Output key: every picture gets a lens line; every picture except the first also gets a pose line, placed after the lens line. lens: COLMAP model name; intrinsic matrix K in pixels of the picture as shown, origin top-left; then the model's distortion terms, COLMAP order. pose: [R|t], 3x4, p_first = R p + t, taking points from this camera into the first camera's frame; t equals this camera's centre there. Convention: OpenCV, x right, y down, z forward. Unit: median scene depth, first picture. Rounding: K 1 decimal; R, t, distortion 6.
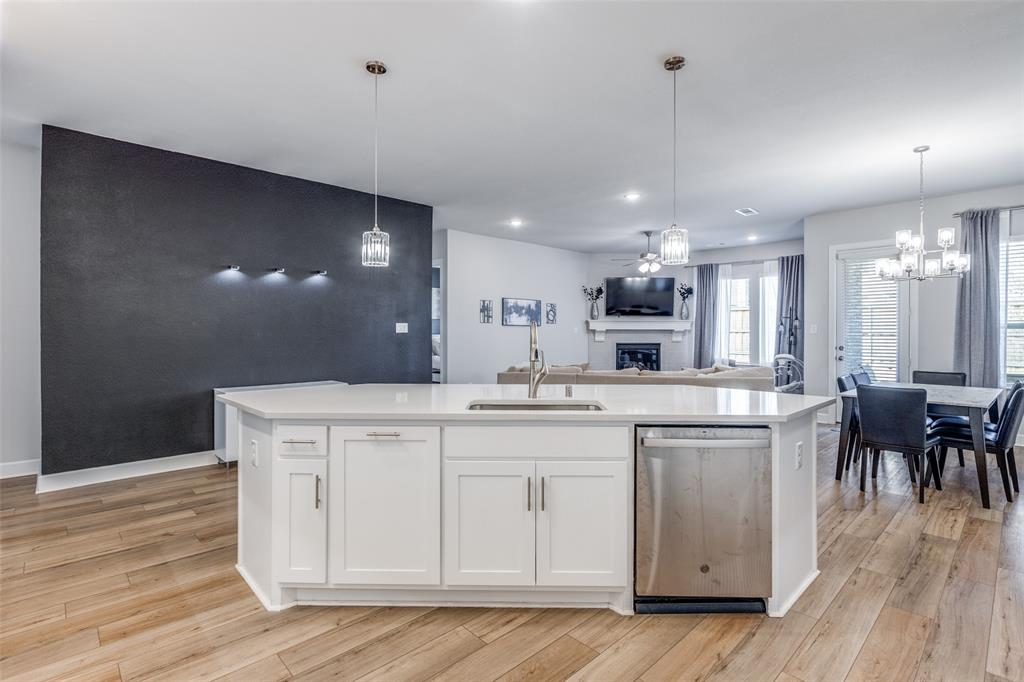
lens RADIAL K [[490.0, 0, 505.8], [0, 490.0, 329.7], [0, 0, 1]] dist [-0.012209, -0.000589]
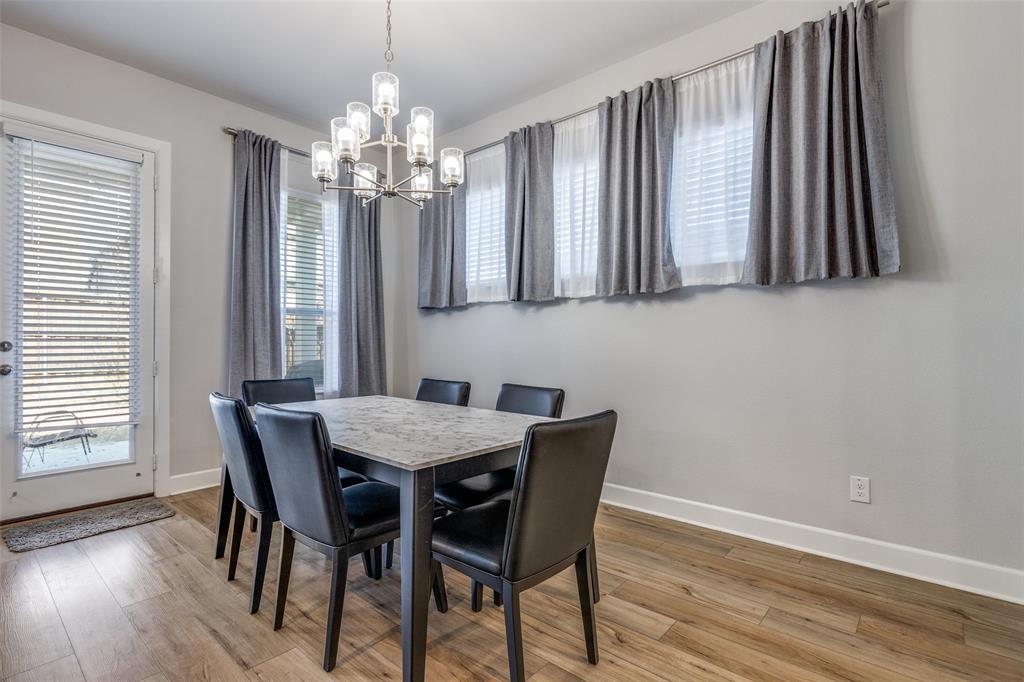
lens RADIAL K [[490.9, 0, 502.3], [0, 490.9, 338.1], [0, 0, 1]] dist [0.001169, 0.000193]
pose [[-0.090741, 0.002046, 0.995872, 0.166774], [-0.005145, 0.999984, -0.002523, 0.021834], [-0.995861, -0.005353, -0.090729, 0.451325]]
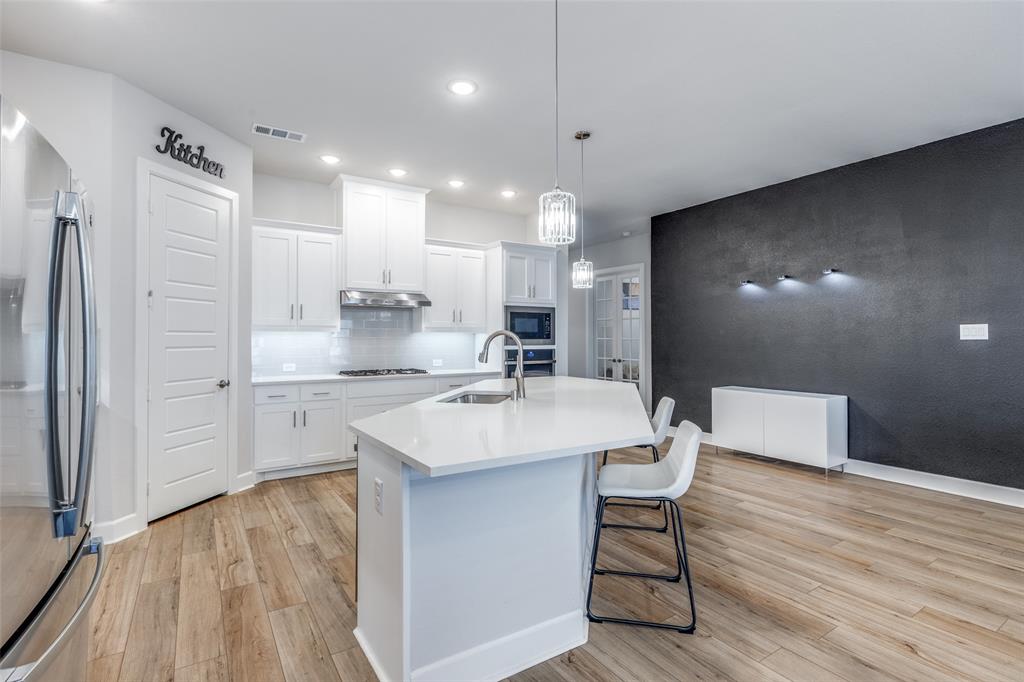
lens RADIAL K [[485.9, 0, 510.9], [0, 485.9, 335.1], [0, 0, 1]] dist [-0.002580, -0.000409]
pose [[-0.175858, -0.005641, -0.984399, 0.351661], [0.006949, 0.999952, -0.006972, -0.000032], [0.984391, -0.008067, -0.175810, 0.353892]]
